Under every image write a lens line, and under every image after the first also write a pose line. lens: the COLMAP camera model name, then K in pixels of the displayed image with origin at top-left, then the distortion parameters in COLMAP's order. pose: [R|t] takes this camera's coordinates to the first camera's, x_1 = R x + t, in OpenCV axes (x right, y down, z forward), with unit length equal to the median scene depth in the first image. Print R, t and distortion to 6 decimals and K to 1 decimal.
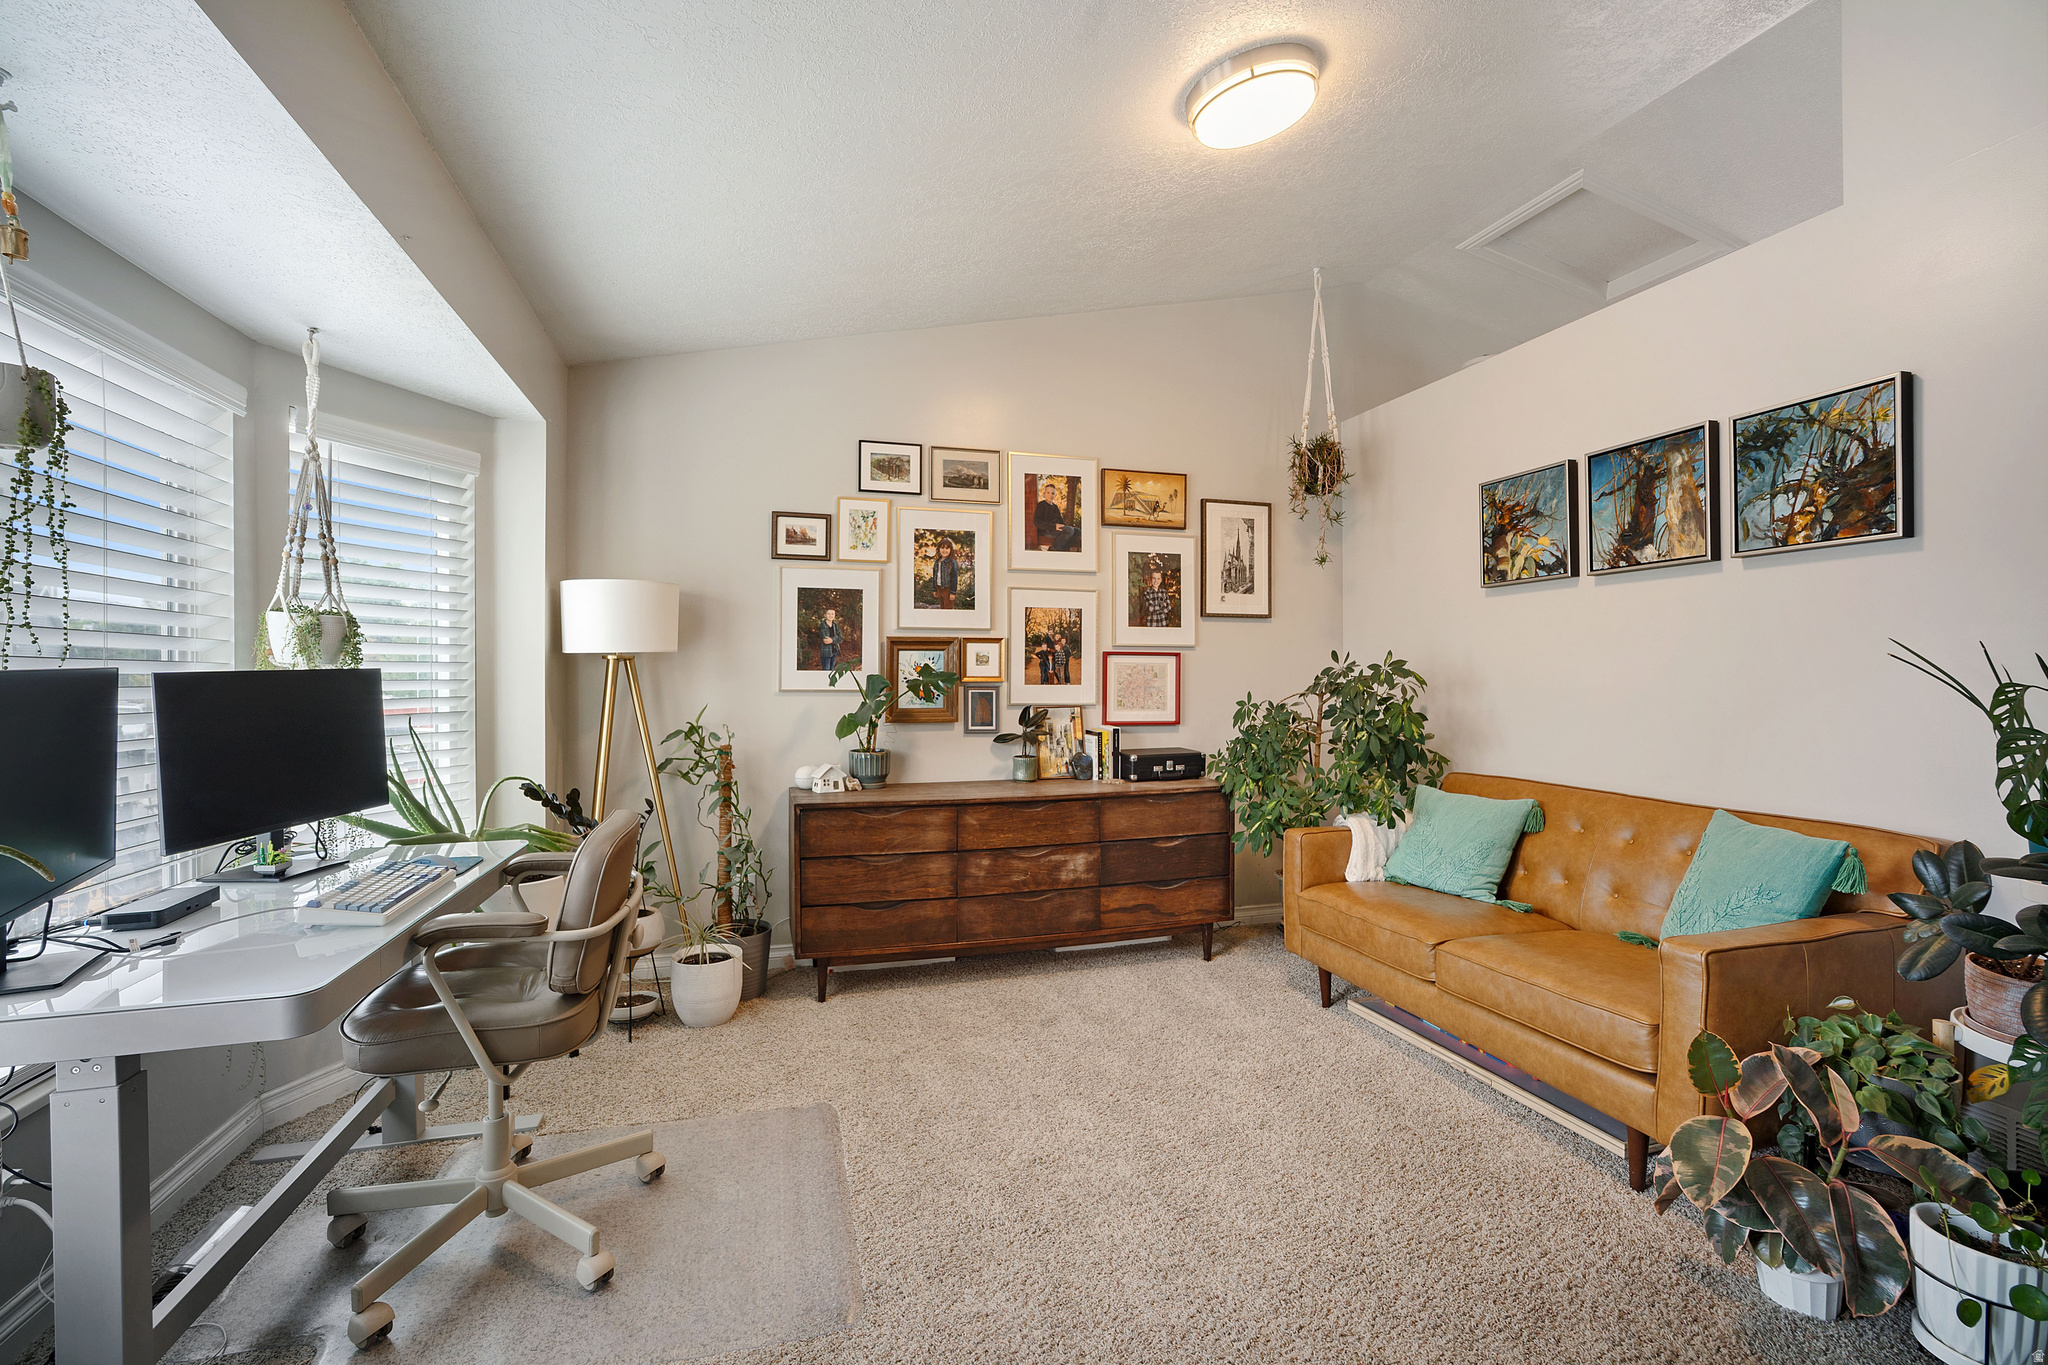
lens RADIAL K [[901.5, 0, 1021.9], [0, 901.5, 678.7], [0, 0, 1]] dist [-0.029324, 0.007937]
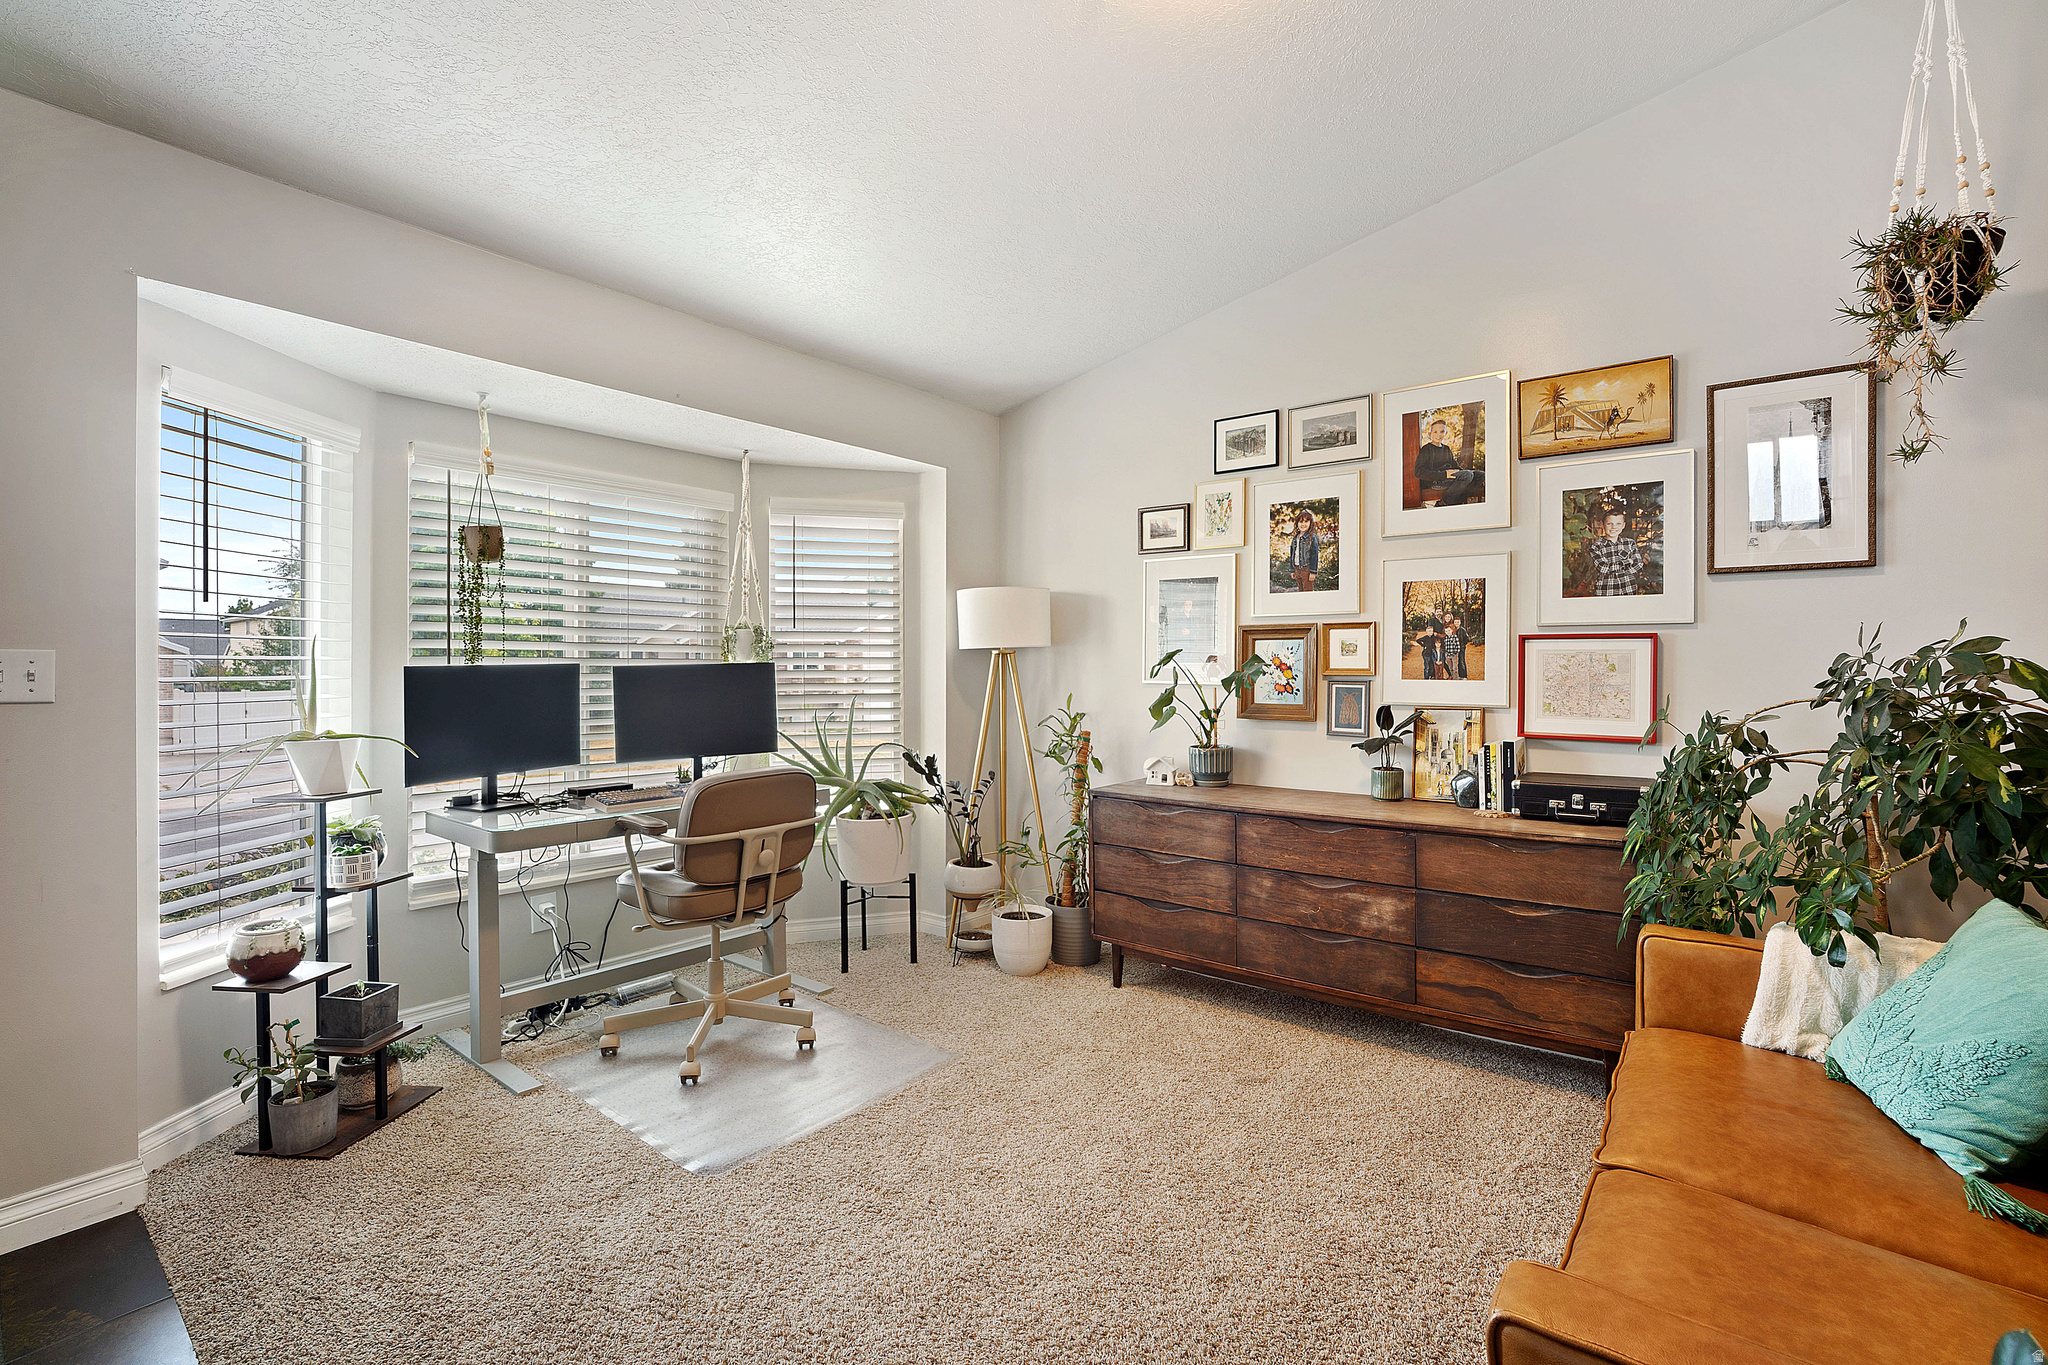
lens RADIAL K [[901.5, 0, 1026.6], [0, 901.5, 671.8], [0, 0, 1]] dist [-0.029324, 0.007937]
pose [[0.579926, 0.005338, -0.814652, 0.469763], [-0.003372, 0.999986, 0.004152, -0.002140], [0.814663, 0.000339, 0.579935, 0.275762]]
